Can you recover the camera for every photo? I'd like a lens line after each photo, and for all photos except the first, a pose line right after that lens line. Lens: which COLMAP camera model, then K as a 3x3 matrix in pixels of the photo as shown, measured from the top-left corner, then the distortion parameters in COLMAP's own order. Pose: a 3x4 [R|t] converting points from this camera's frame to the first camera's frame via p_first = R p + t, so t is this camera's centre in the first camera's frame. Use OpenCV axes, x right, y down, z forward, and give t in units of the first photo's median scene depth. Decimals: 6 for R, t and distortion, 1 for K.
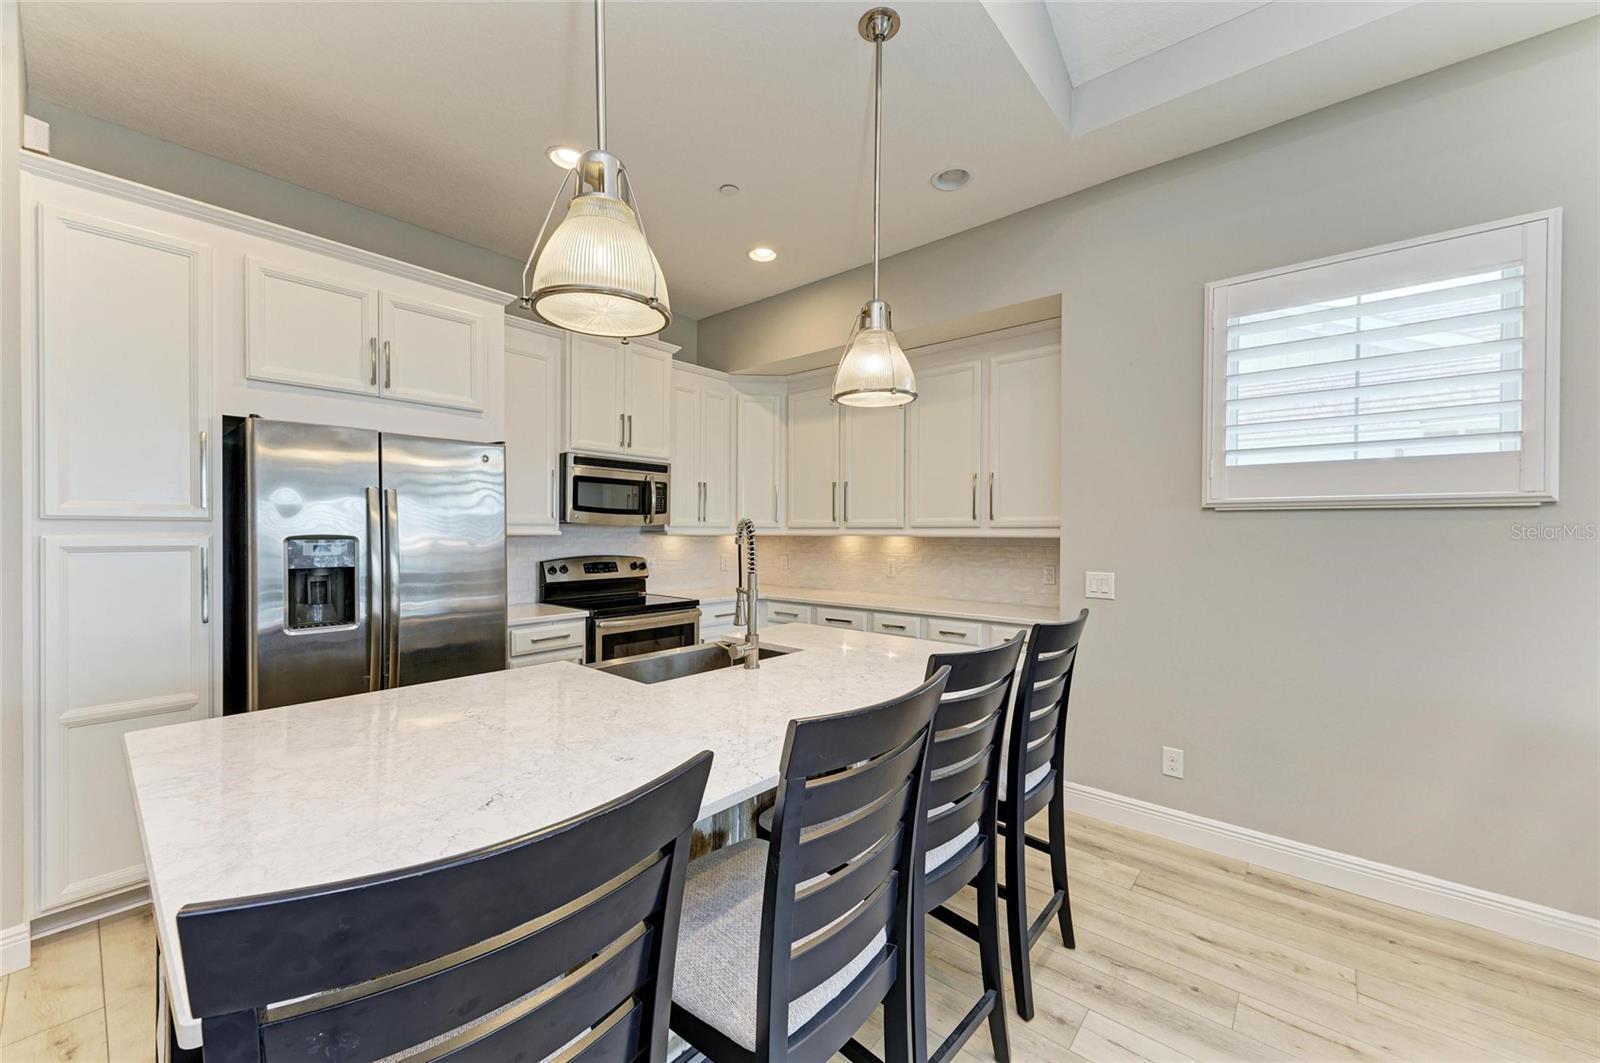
lens RADIAL K [[614.1, 0, 800.0], [0, 614.1, 531.5], [0, 0, 1]] dist [0.018967, 0.000004]
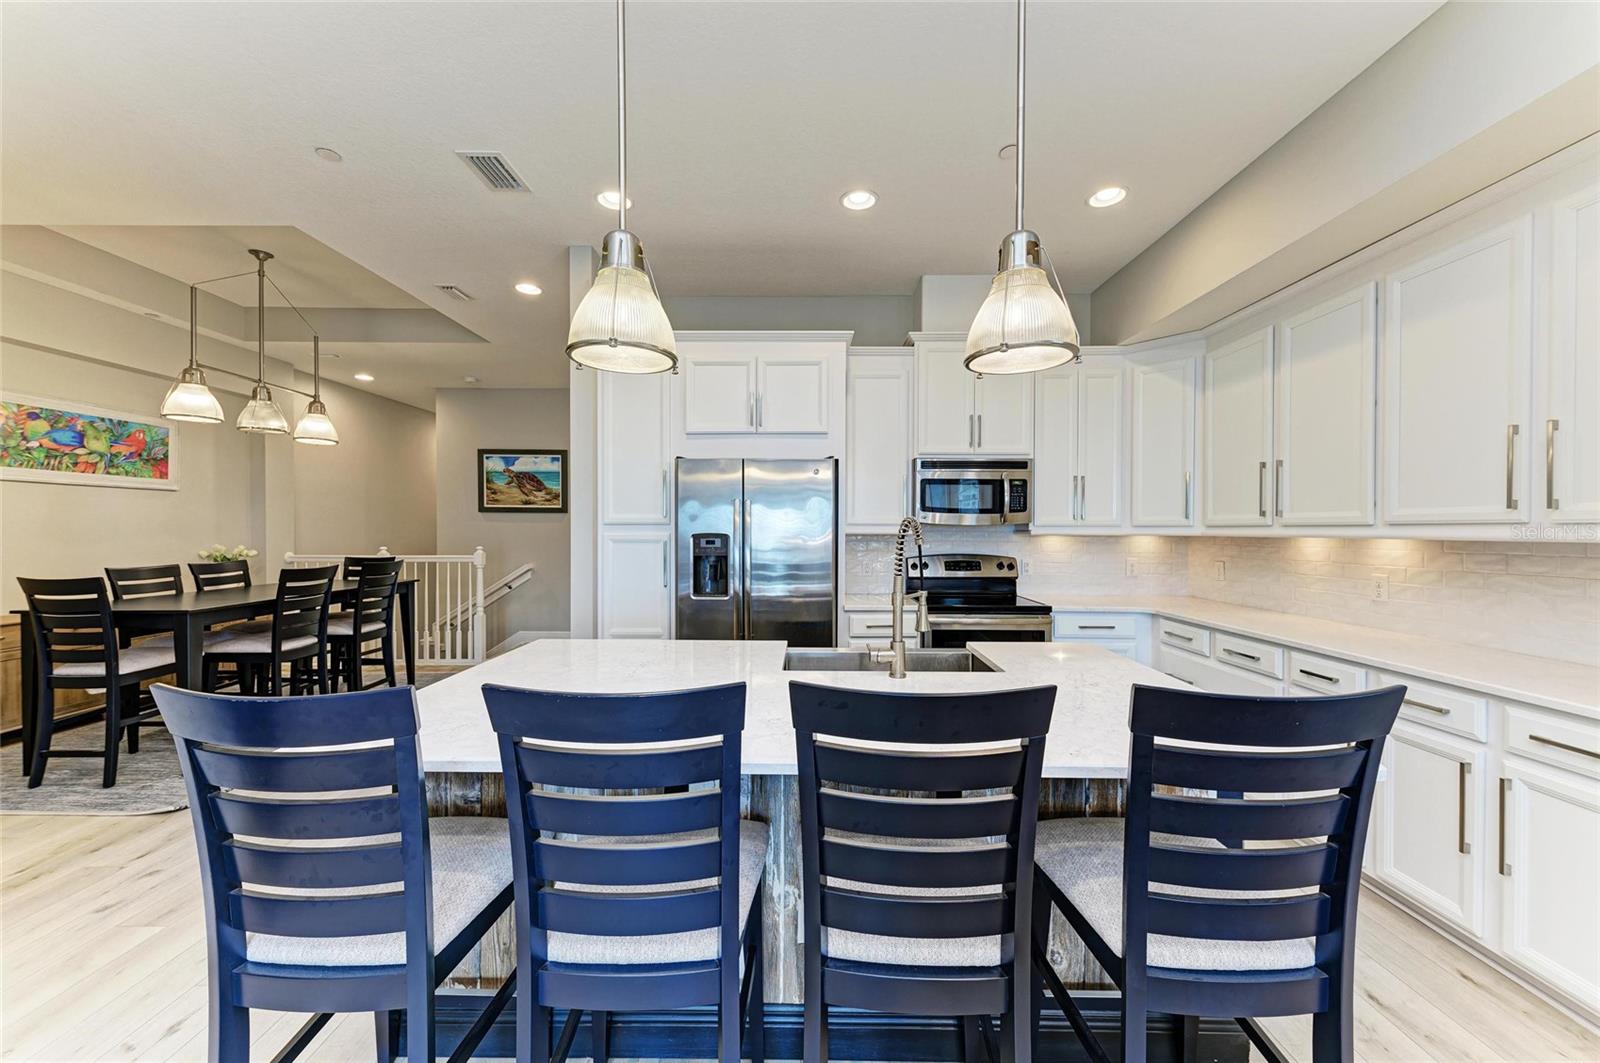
lens RADIAL K [[587.5, 0, 802.9], [0, 587.5, 534.4], [0, 0, 1]] dist [0.001335, -0.000127]
pose [[0.644366, 0.004370, -0.764705, 0.274375], [0.000013, 0.999984, 0.005726, 0.000076], [0.764717, -0.003700, 0.644355, 0.169991]]
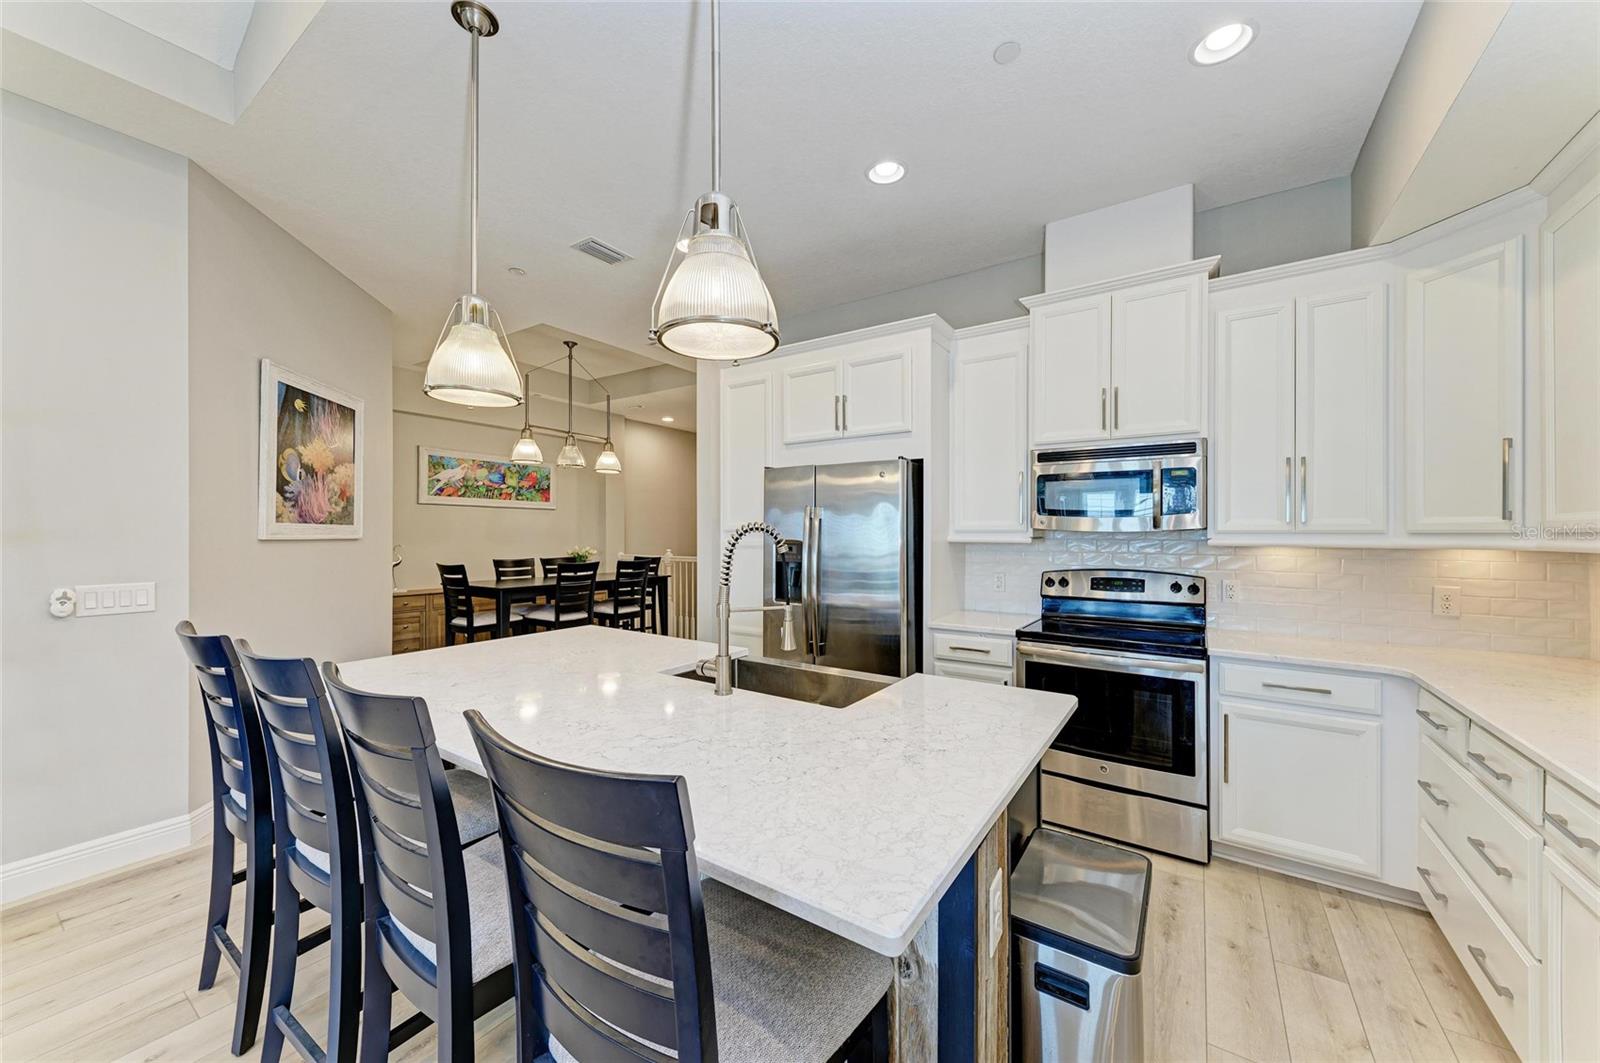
lens RADIAL K [[590.0, 0, 795.1], [0, 590.0, 534.4], [0, 0, 1]] dist [0.000896, -0.000121]
pose [[0.107857, -0.005088, -0.994153, 0.414093], [-0.005258, 0.999970, -0.005688, 0.000165], [0.994152, 0.005840, 0.107827, 0.539538]]
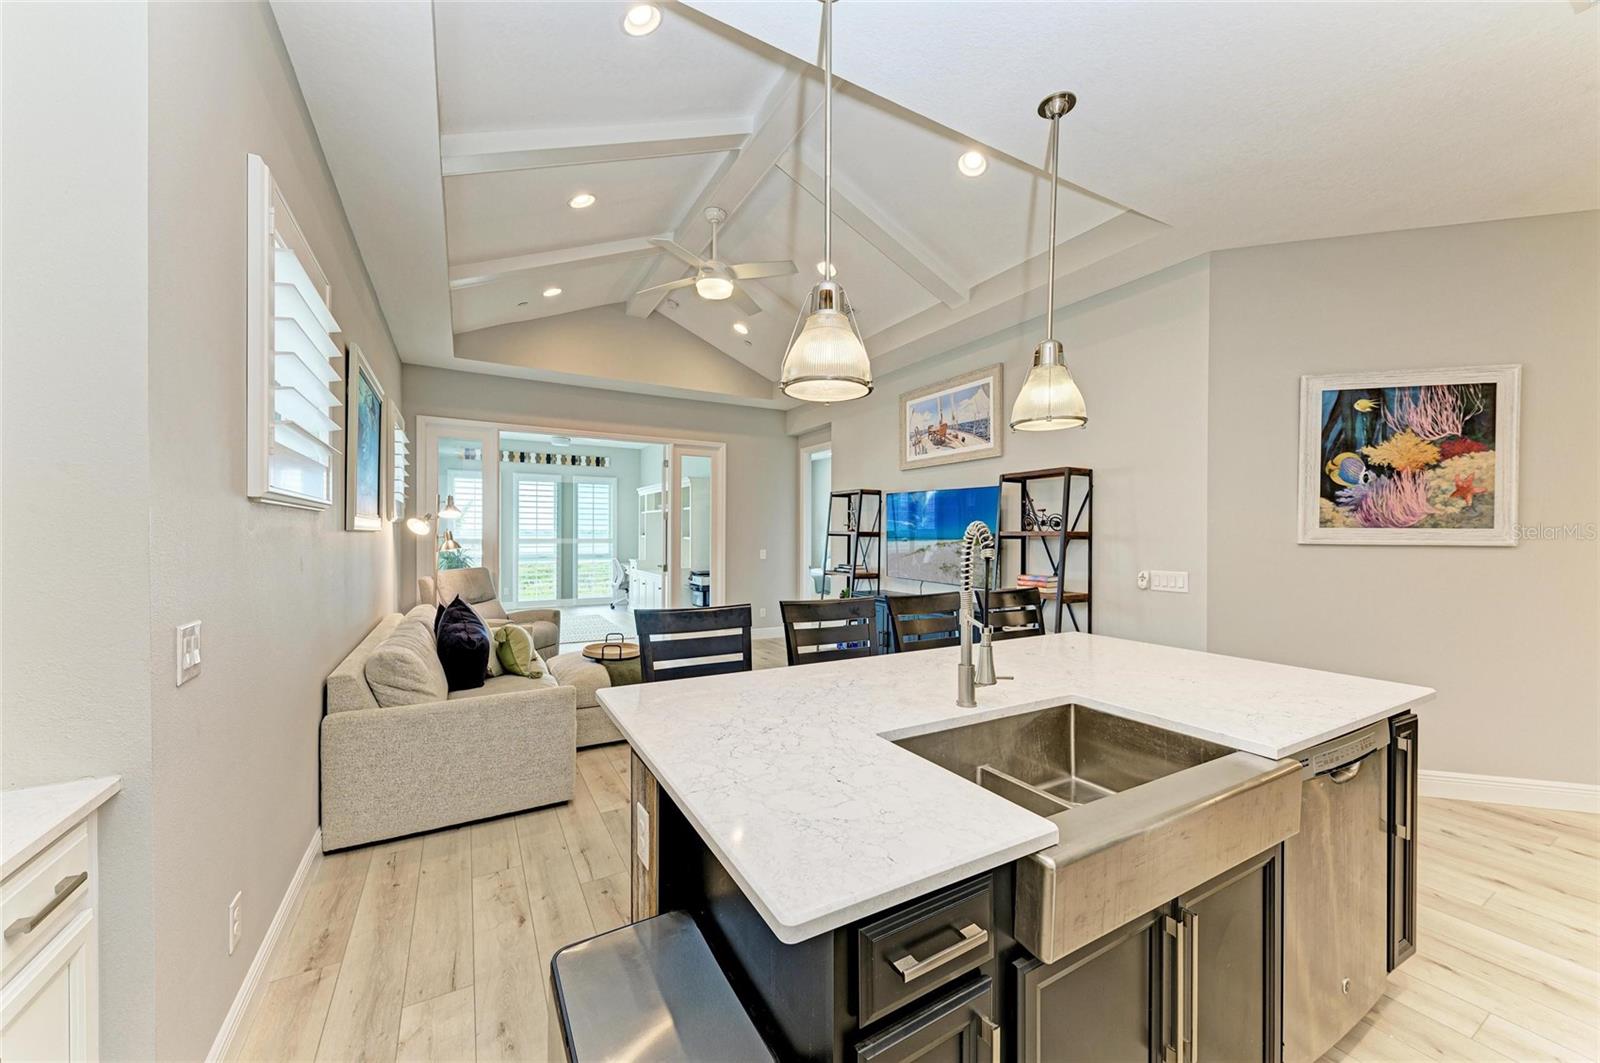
lens RADIAL K [[587.5, 0, 802.9], [0, 587.5, 534.4], [0, 0, 1]] dist [0.001335, -0.000127]
pose [[-0.941342, -0.009809, 0.337311, -0.071751], [-0.009099, 0.999952, 0.003686, -0.003859], [-0.337331, 0.000400, -0.941386, 0.971520]]
